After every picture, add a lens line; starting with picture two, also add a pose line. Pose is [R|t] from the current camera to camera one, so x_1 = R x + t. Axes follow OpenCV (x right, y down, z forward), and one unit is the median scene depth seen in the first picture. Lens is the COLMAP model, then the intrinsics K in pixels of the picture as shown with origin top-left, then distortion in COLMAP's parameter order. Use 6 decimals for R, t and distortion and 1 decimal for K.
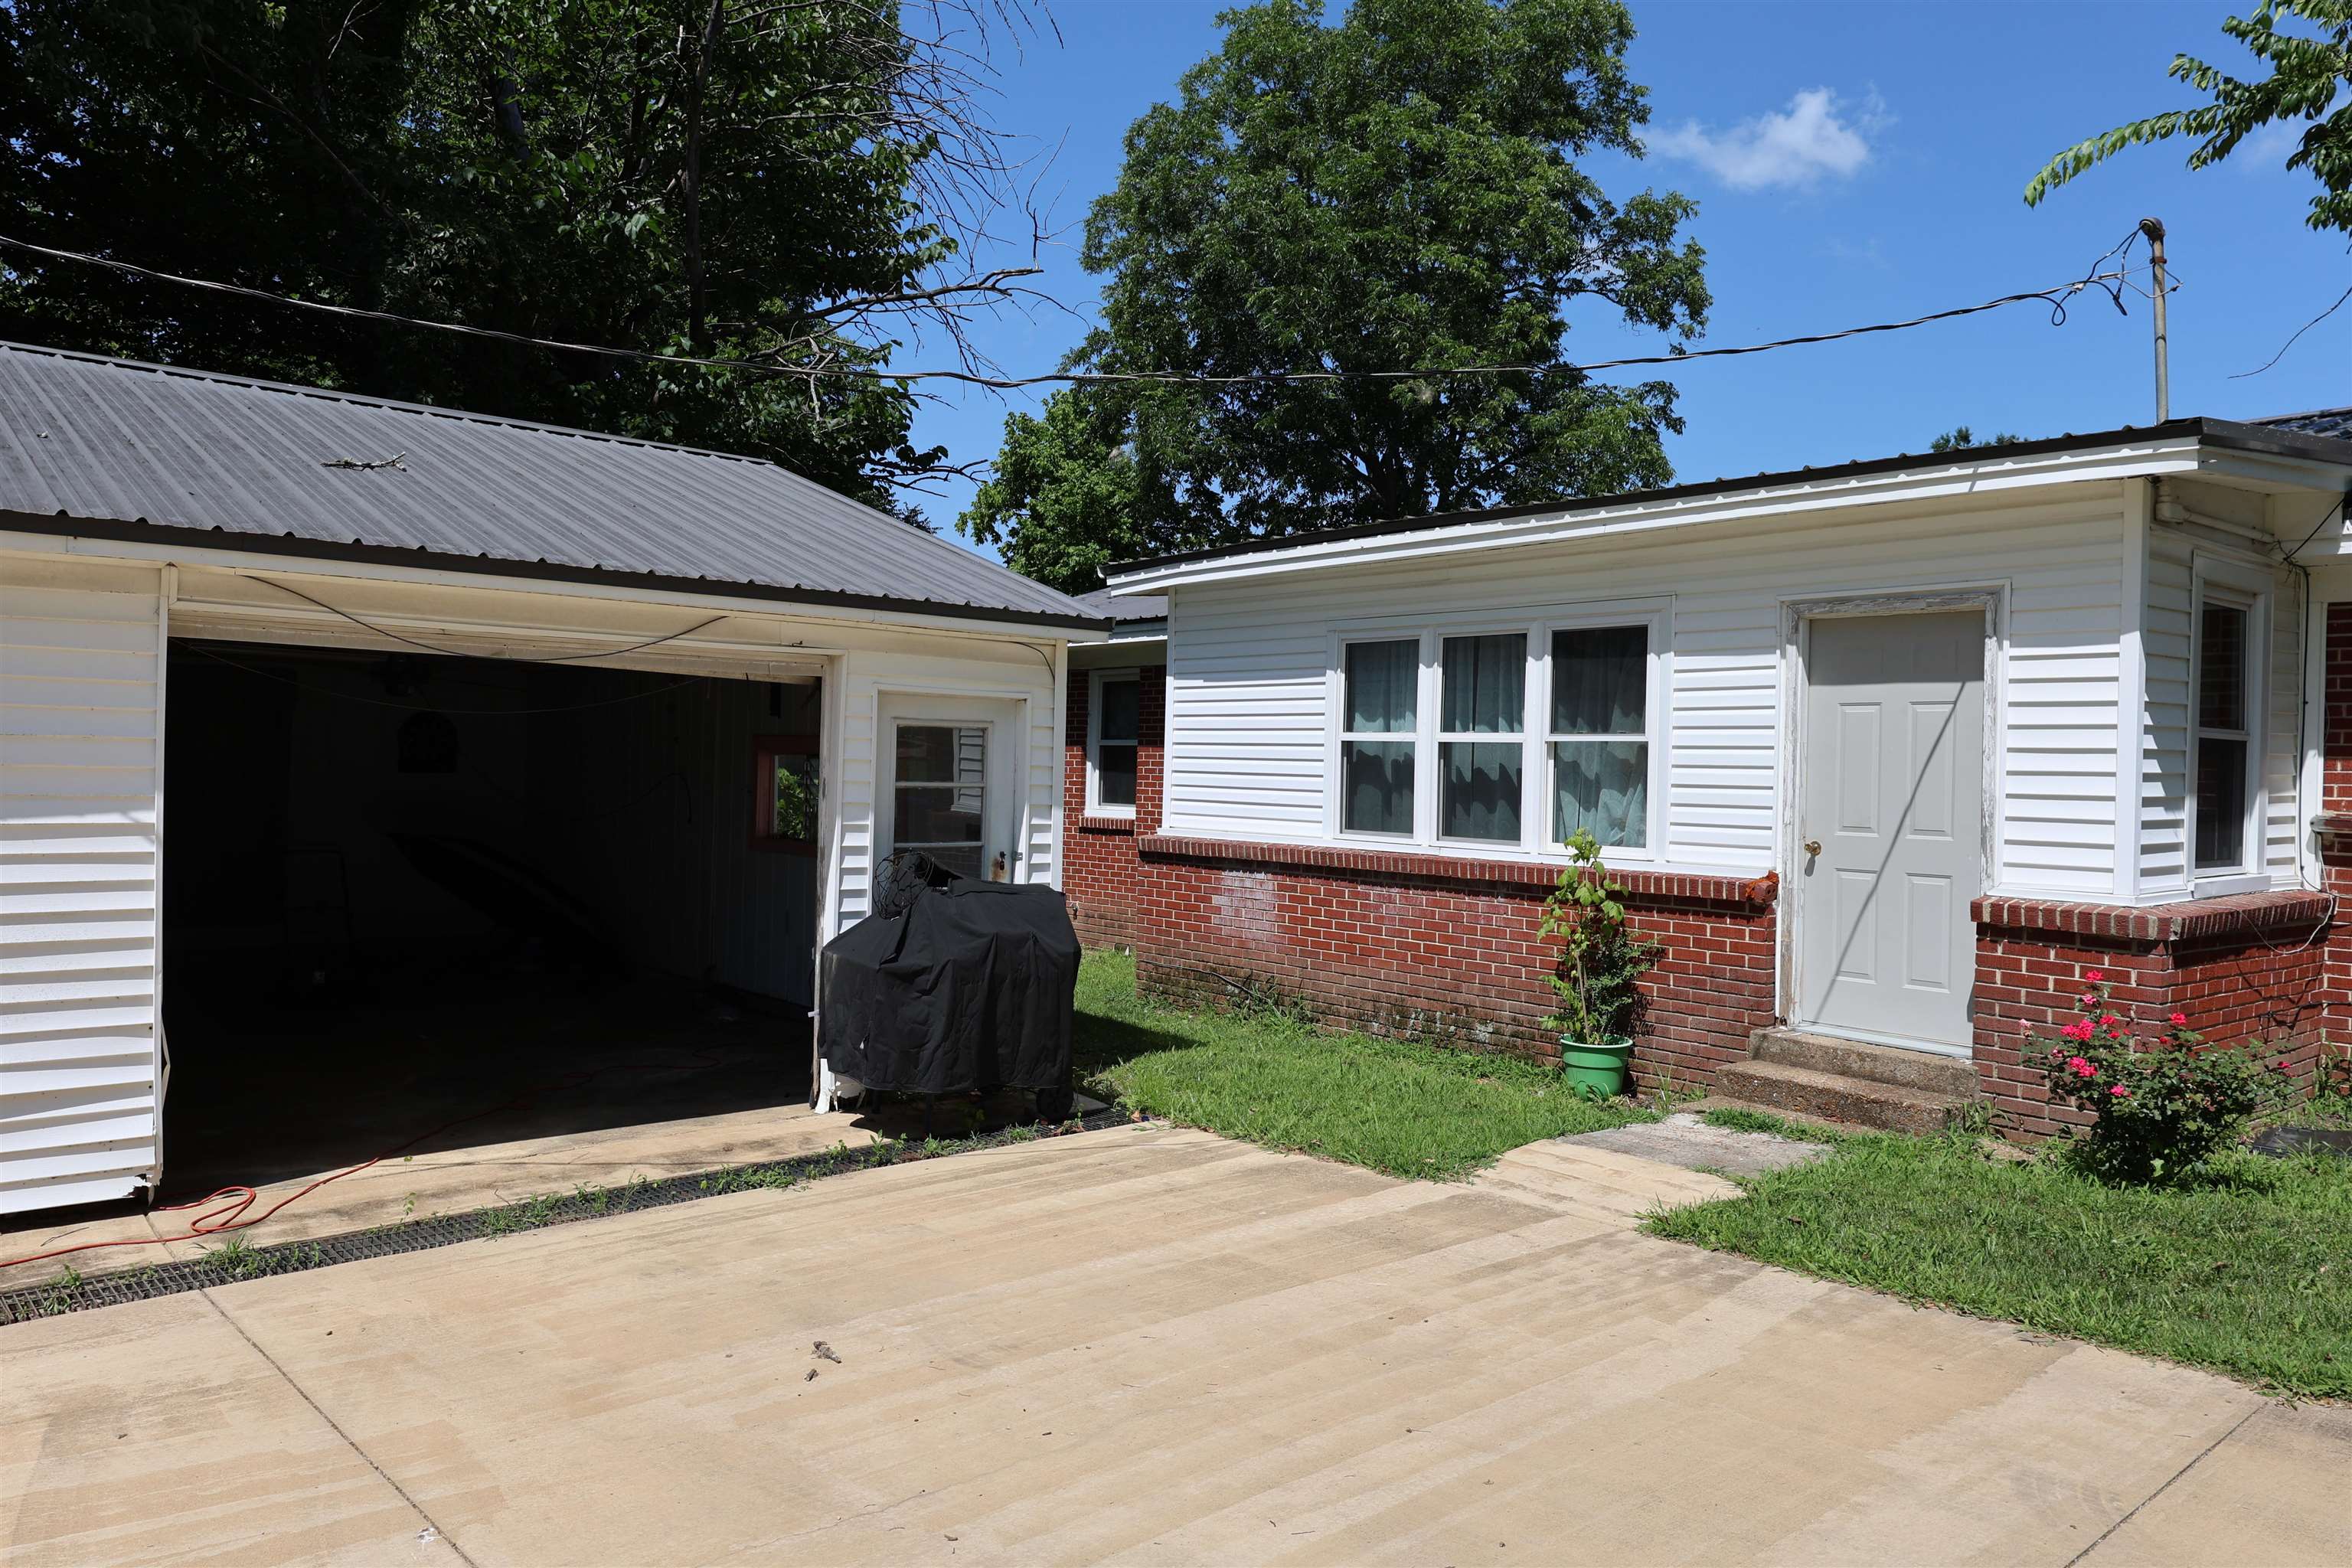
lens RADIAL K [[1615.0, 0, 1183.4], [0, 1615.0, 784.7], [0, 0, 1]] dist [-0.009072, 0.019560]
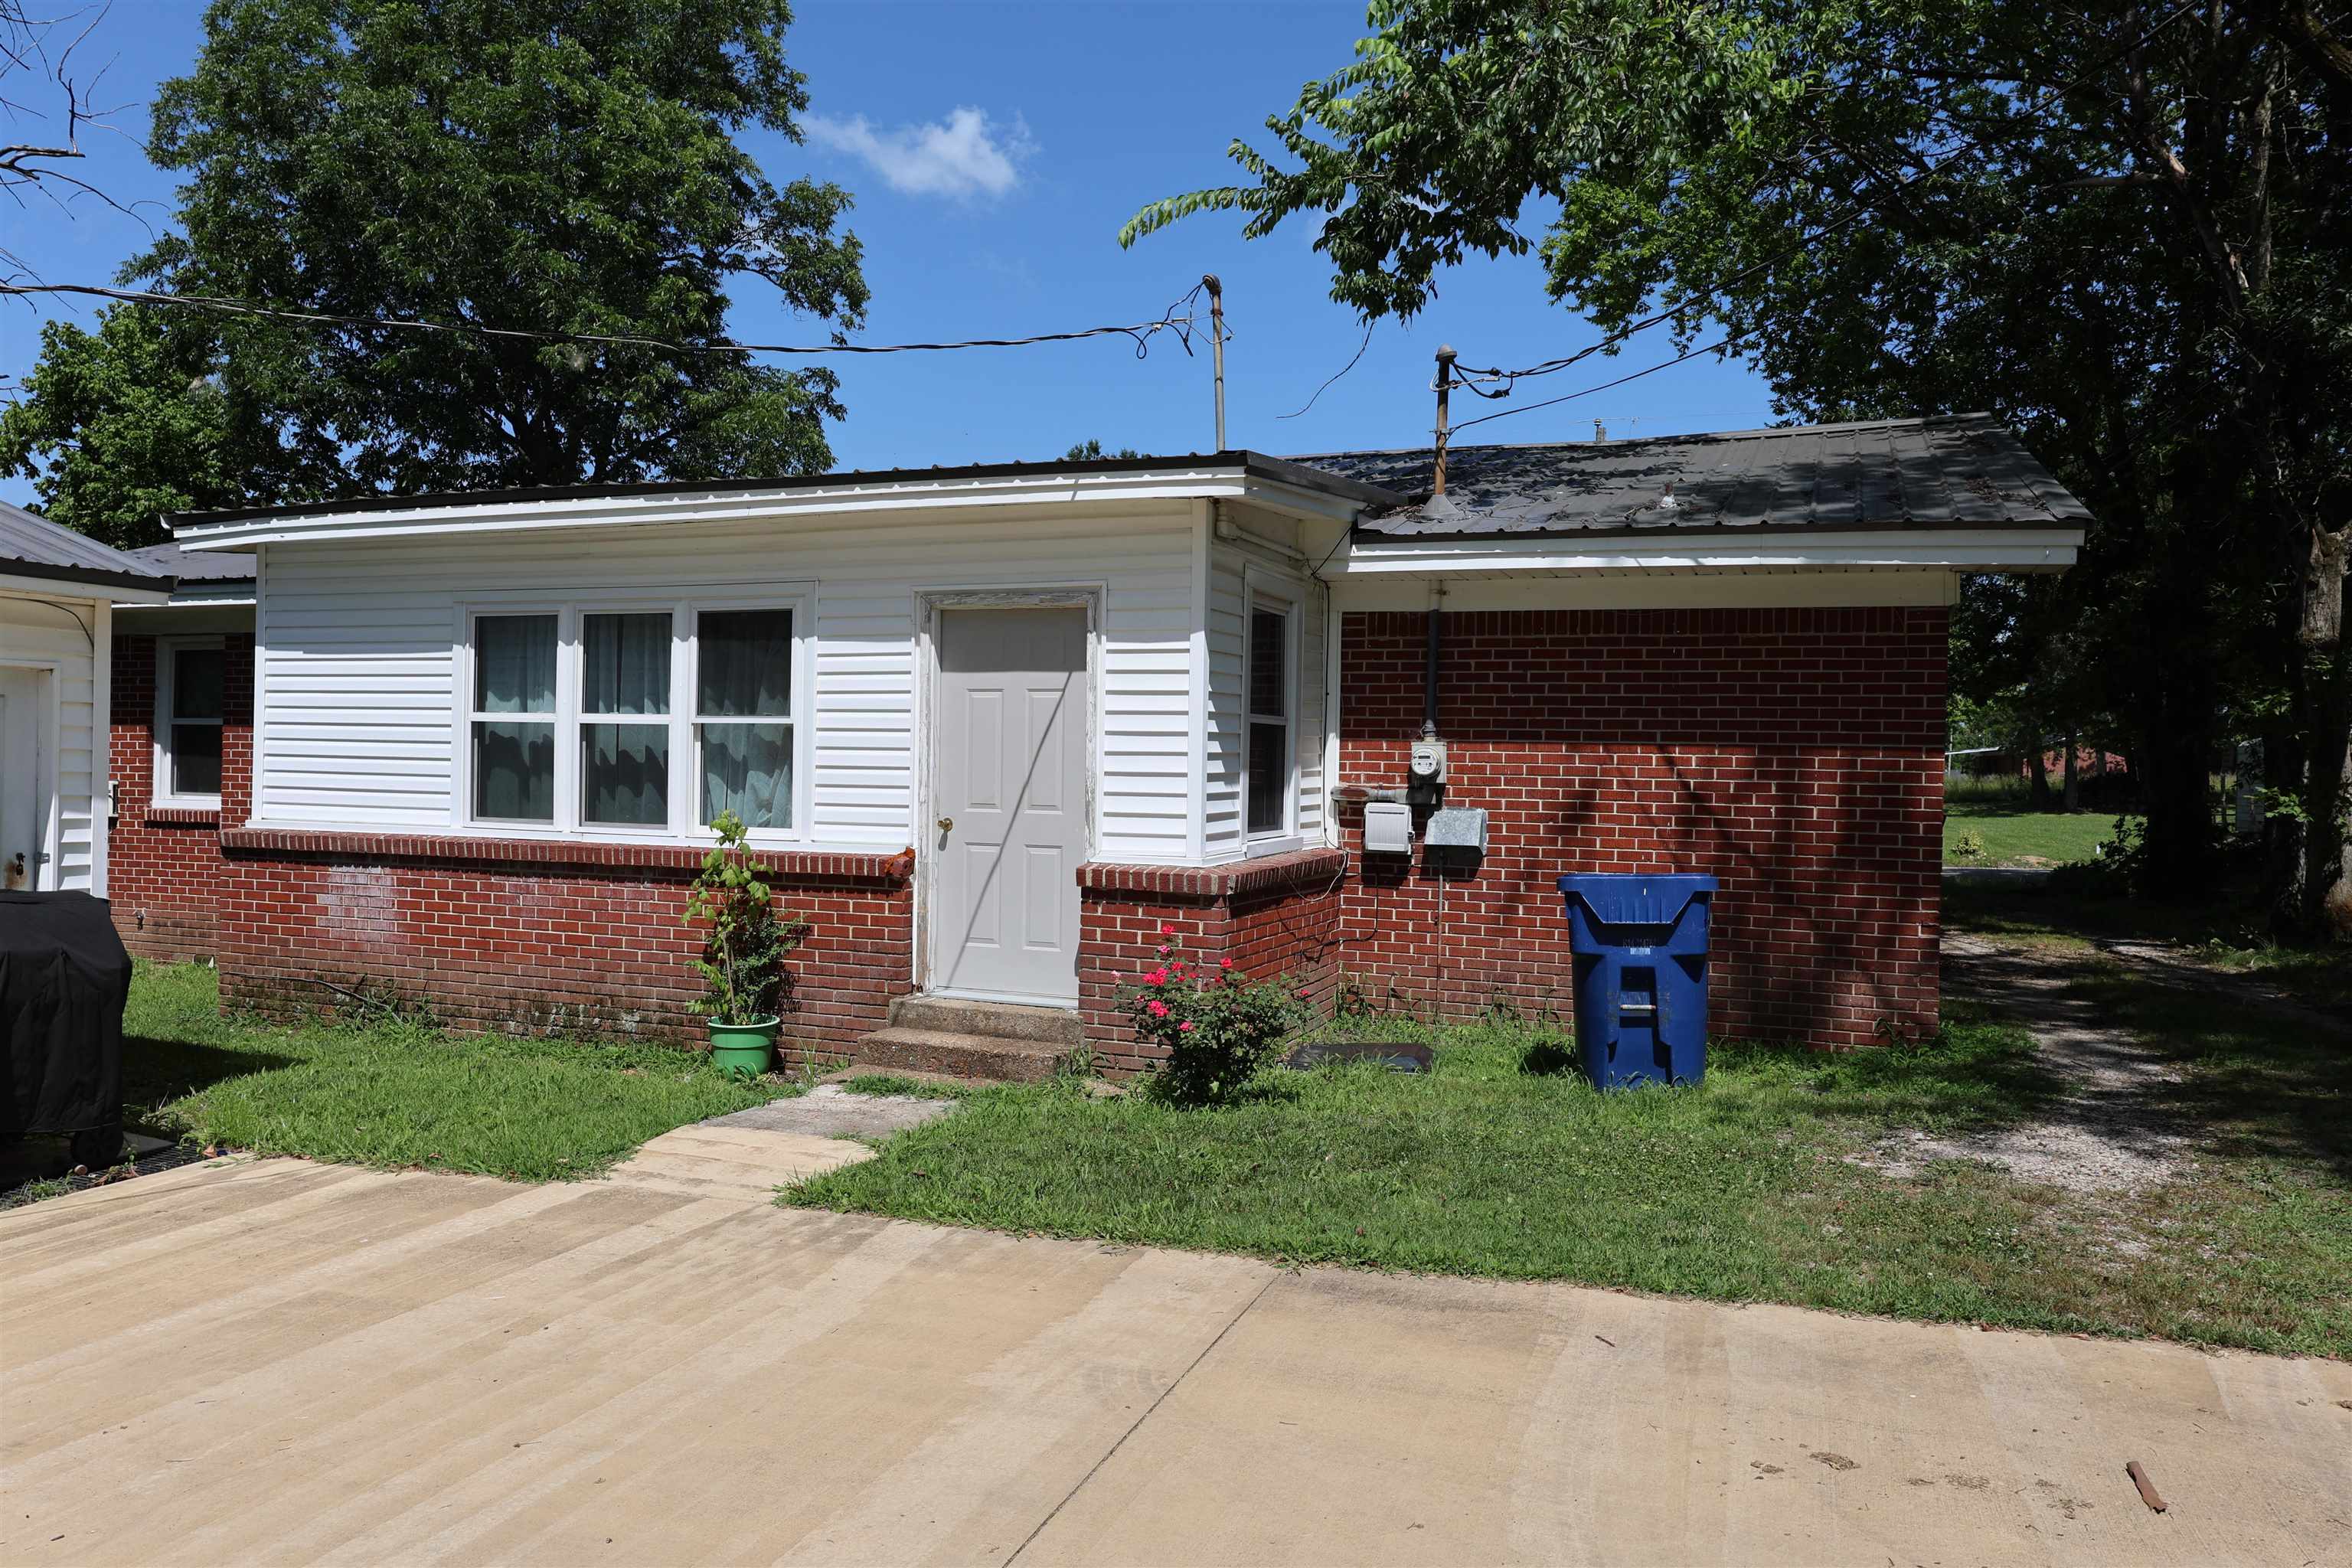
lens RADIAL K [[1613.7, 0, 1176.0], [0, 1613.7, 784.0], [0, 0, 1]] dist [-0.002900, 0.002960]
pose [[0.879154, -0.013629, 0.476343, 0.015765], [0.008123, 0.999874, 0.013615, -0.000568], [-0.476469, -0.008100, 0.879154, -0.010970]]
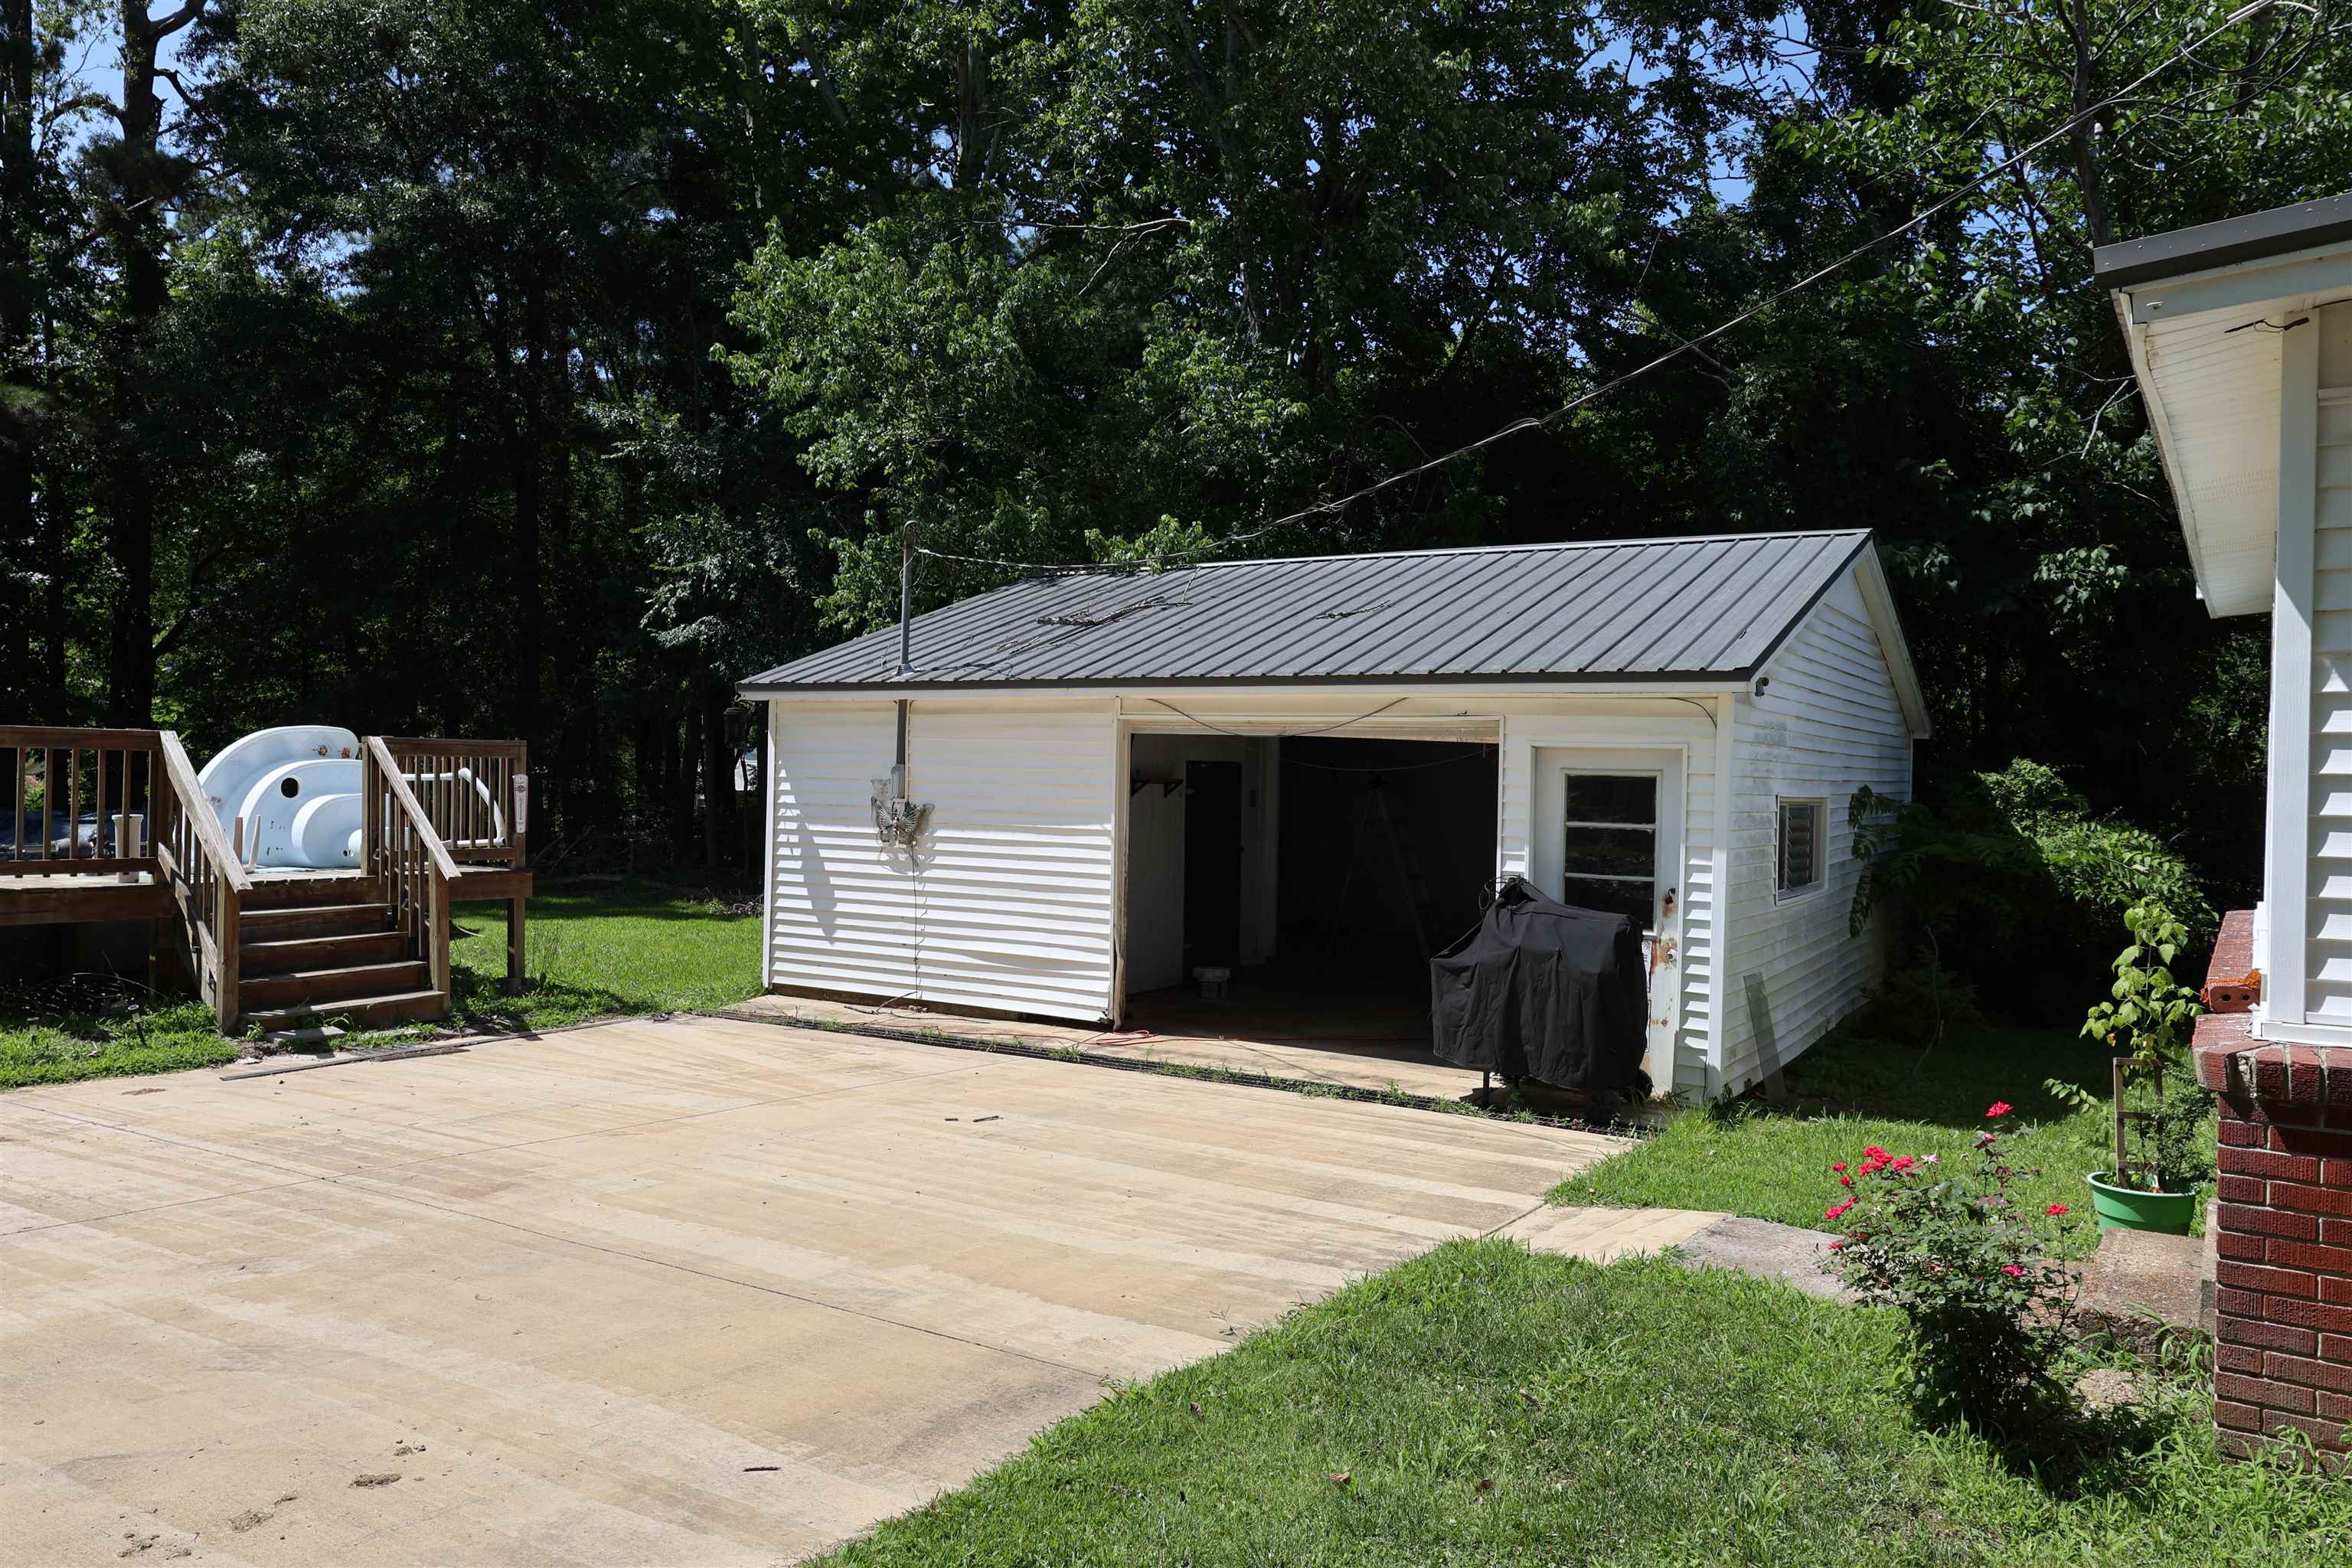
lens RADIAL K [[1609.0, 0, 1177.3], [0, 1609.0, 719.5], [0, 0, 1]] dist [-0.008922, 0.004993]
pose [[0.299226, -0.051205, -0.952807, 0.859385], [-0.032102, 0.997454, -0.063686, 0.007454], [0.953642, 0.049644, 0.296820, 0.353083]]
